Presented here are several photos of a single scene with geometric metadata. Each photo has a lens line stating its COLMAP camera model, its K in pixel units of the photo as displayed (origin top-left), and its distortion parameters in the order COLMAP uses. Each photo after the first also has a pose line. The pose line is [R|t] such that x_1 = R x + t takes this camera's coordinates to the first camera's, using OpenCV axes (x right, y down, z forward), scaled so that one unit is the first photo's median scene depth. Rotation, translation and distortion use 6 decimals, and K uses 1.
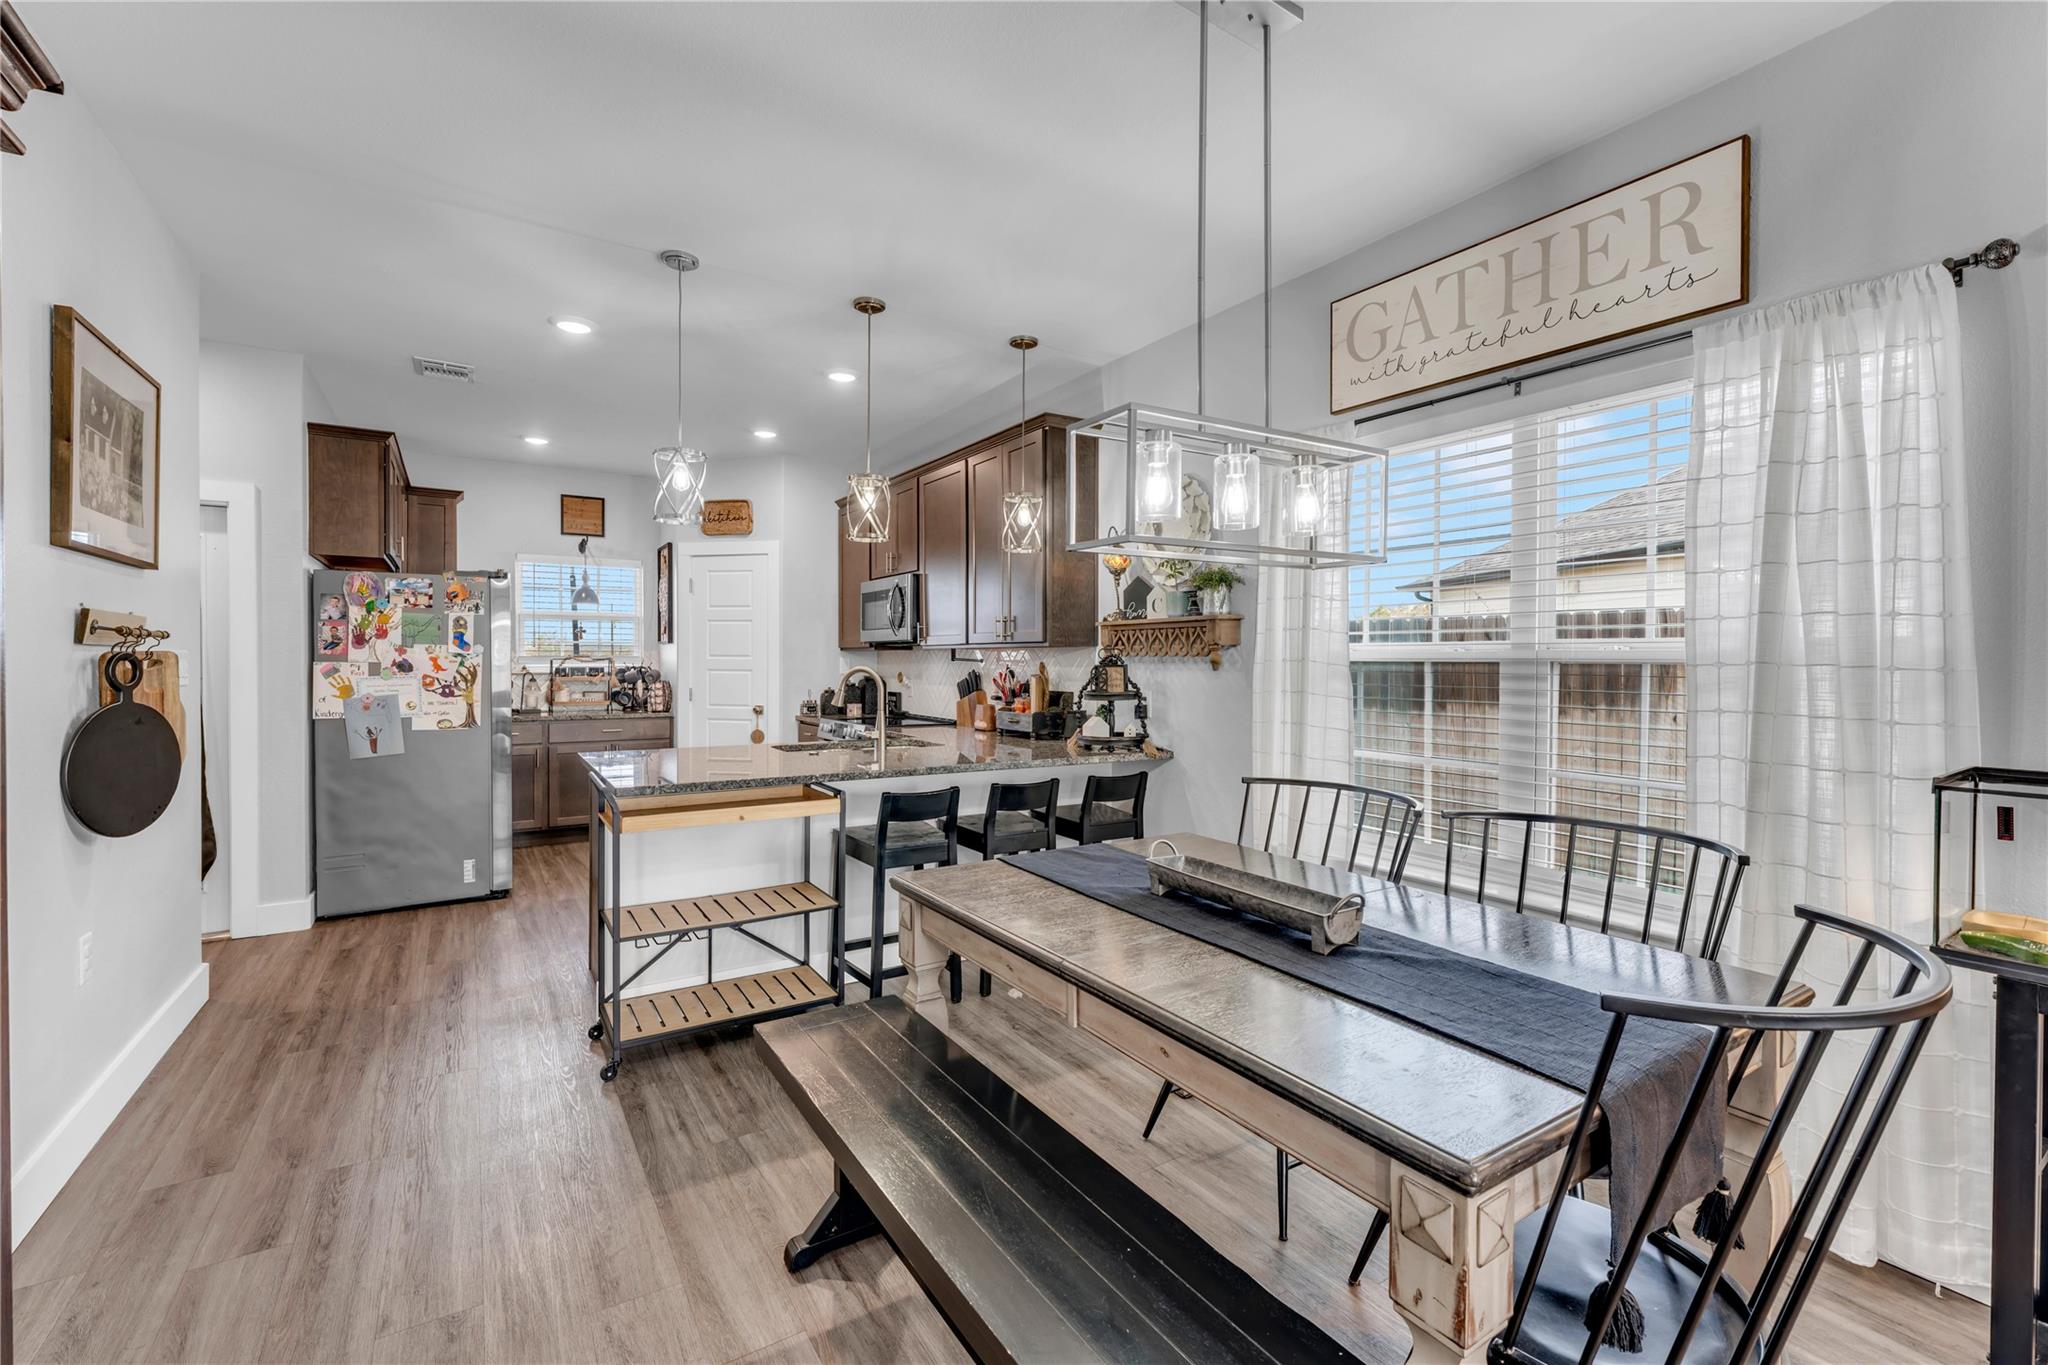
lens RADIAL K [[883.4, 0, 1014.1], [0, 883.4, 662.8], [0, 0, 1]] dist [-0.000908, -0.000255]
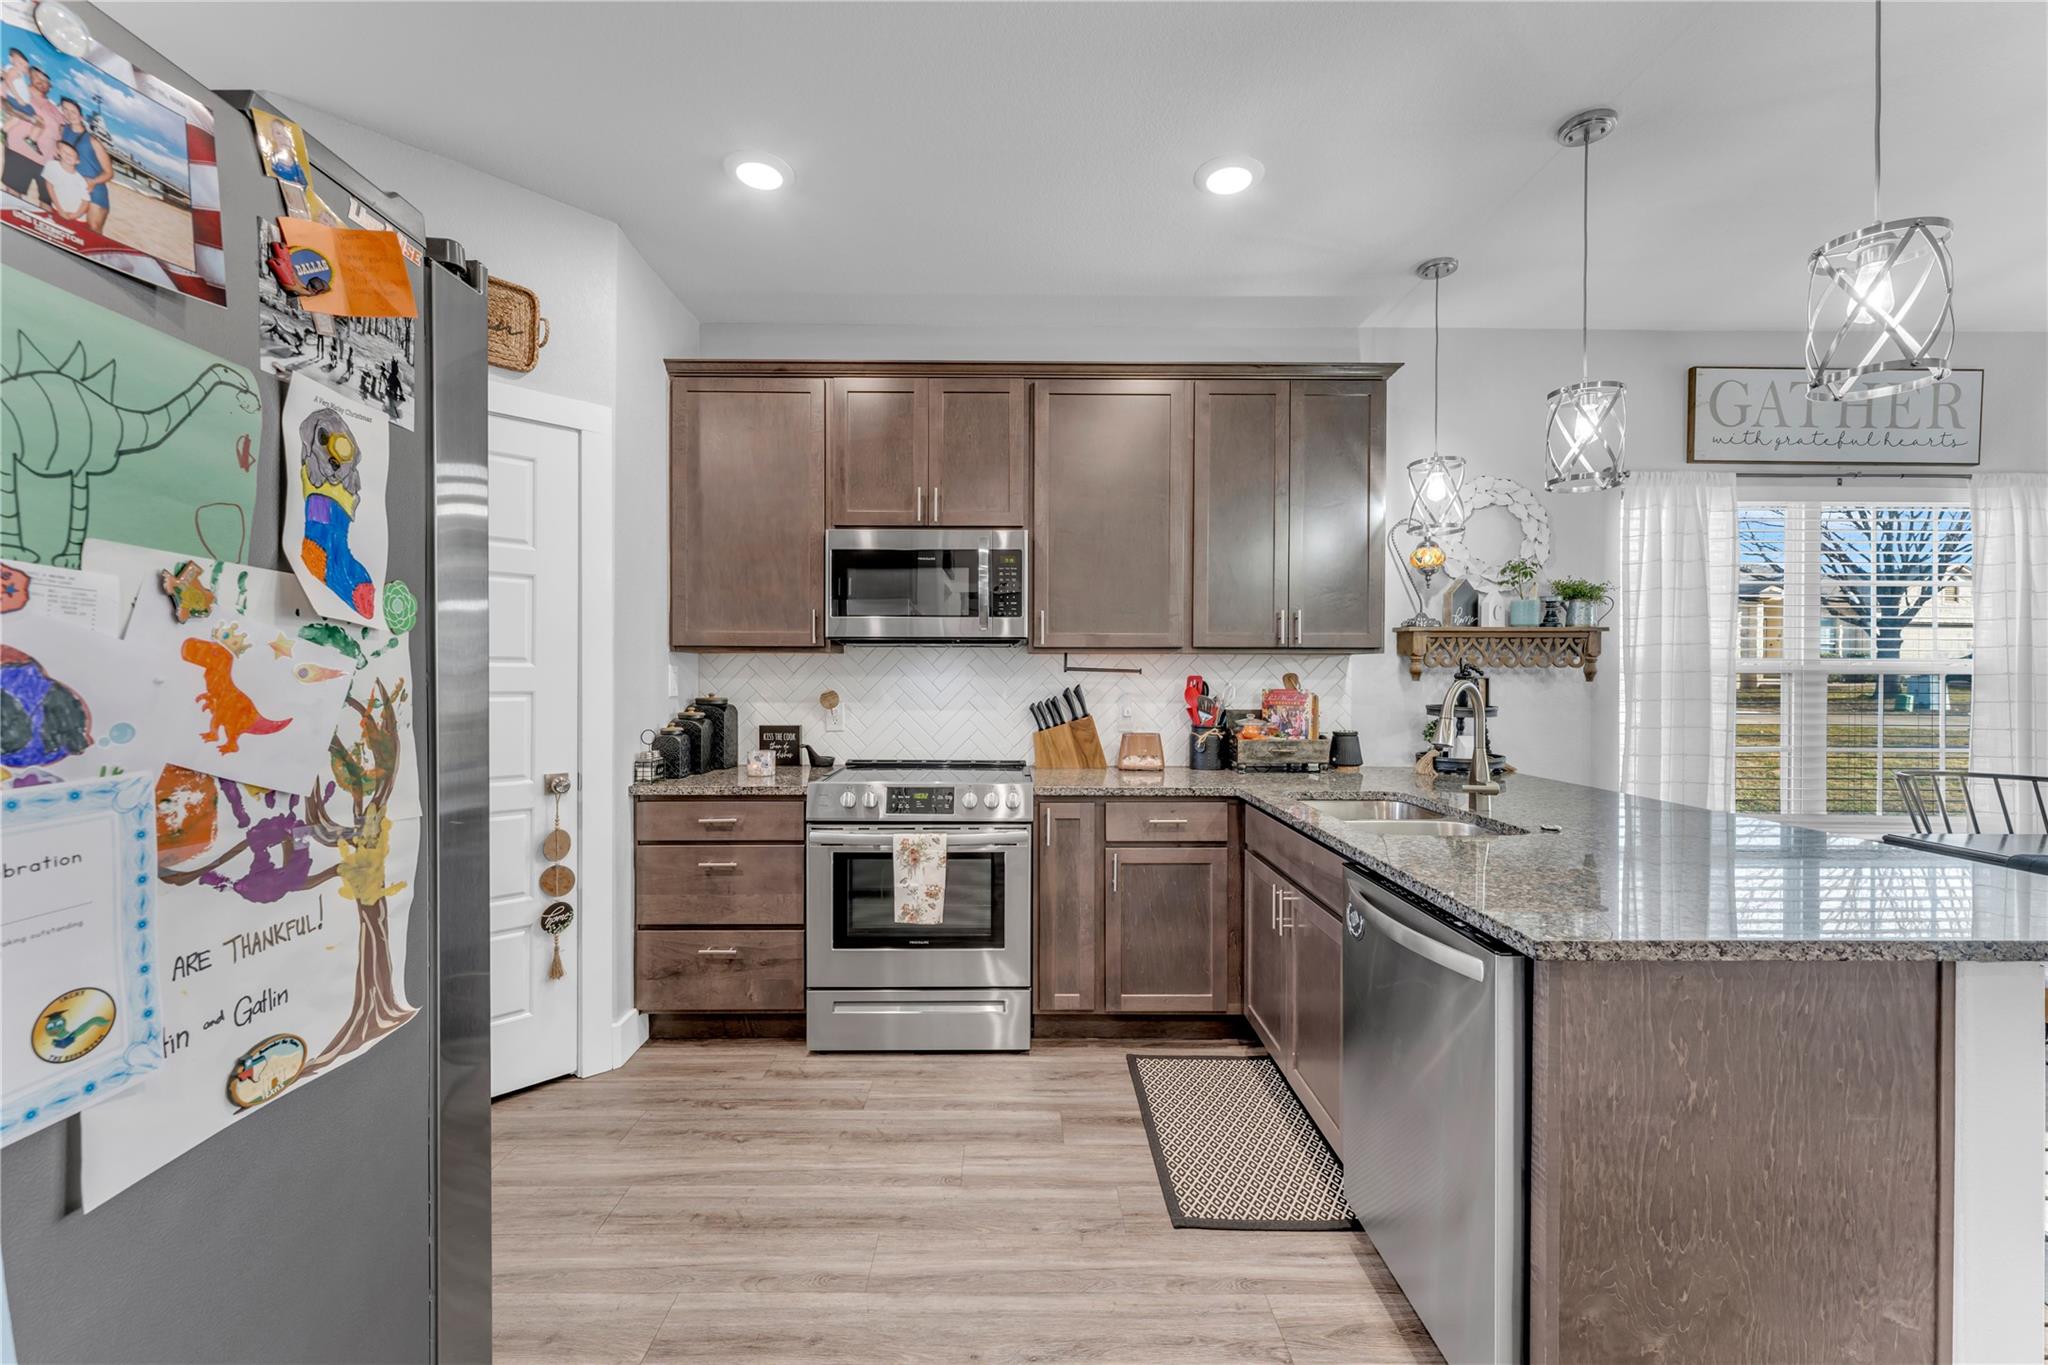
lens RADIAL K [[815.0, 0, 1017.8], [0, 815.0, 675.3], [0, 0, 1]] dist [-0.004142, 0.000233]
pose [[0.526939, -0.002408, 0.849900, -0.705180], [0.000820, 0.999997, 0.002325, -0.001322], [-0.849903, -0.000528, 0.526939, 0.819525]]
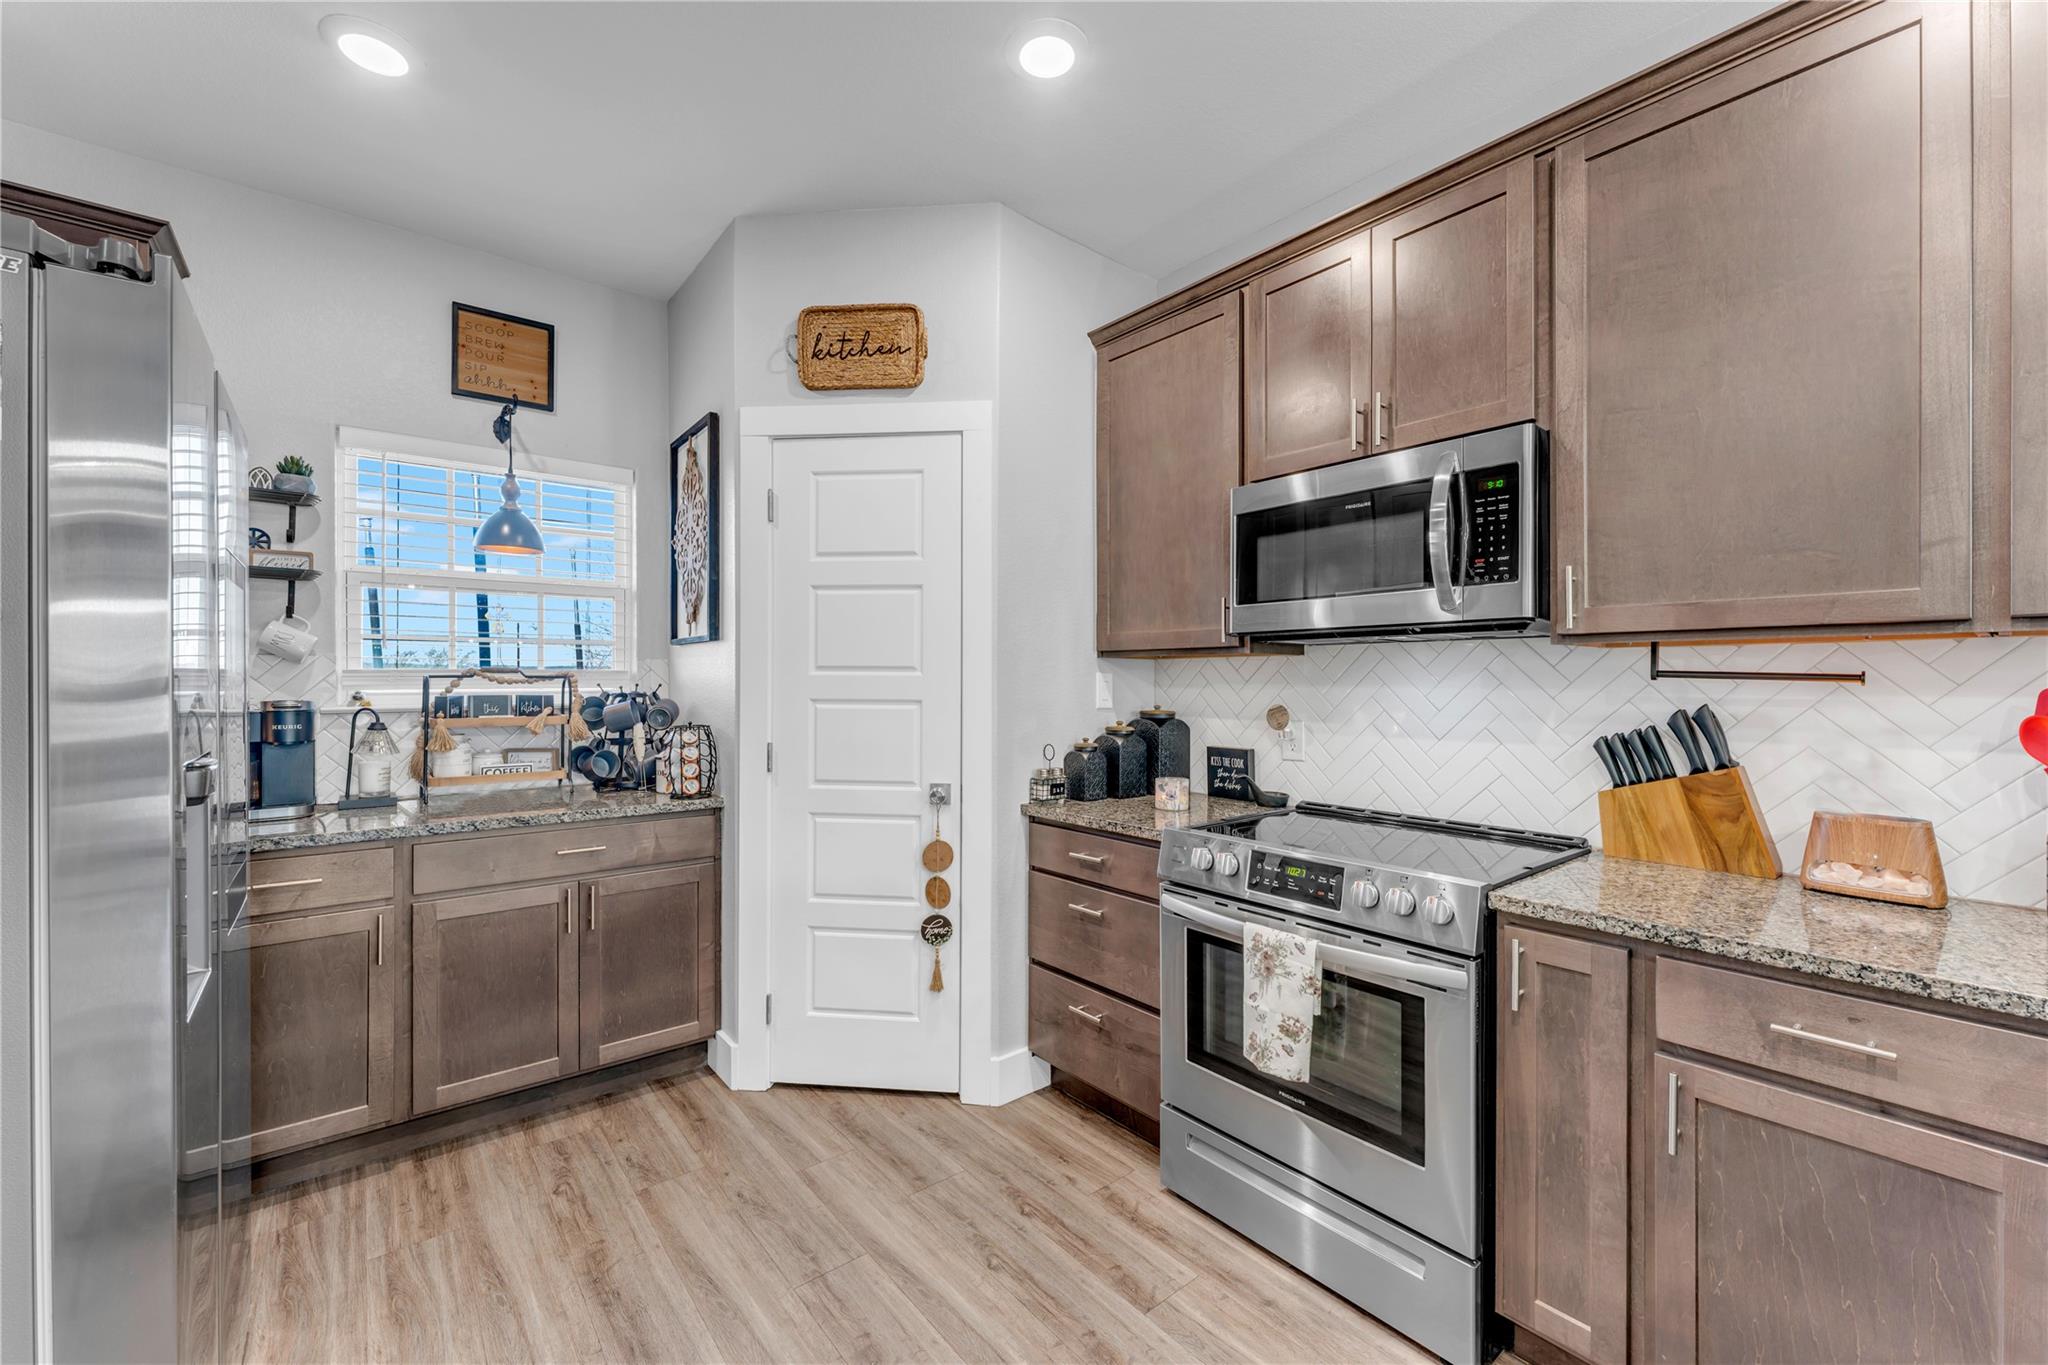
lens RADIAL K [[815.0, 0, 1014.3], [0, 815.0, 679.5], [0, 0, 1]] dist [-0.004142, 0.000233]
pose [[0.992841, -0.000052, 0.119442, -0.414286], [0.000642, 0.999988, -0.004909, -0.000732], [-0.119441, 0.004950, 0.992829, 0.827473]]
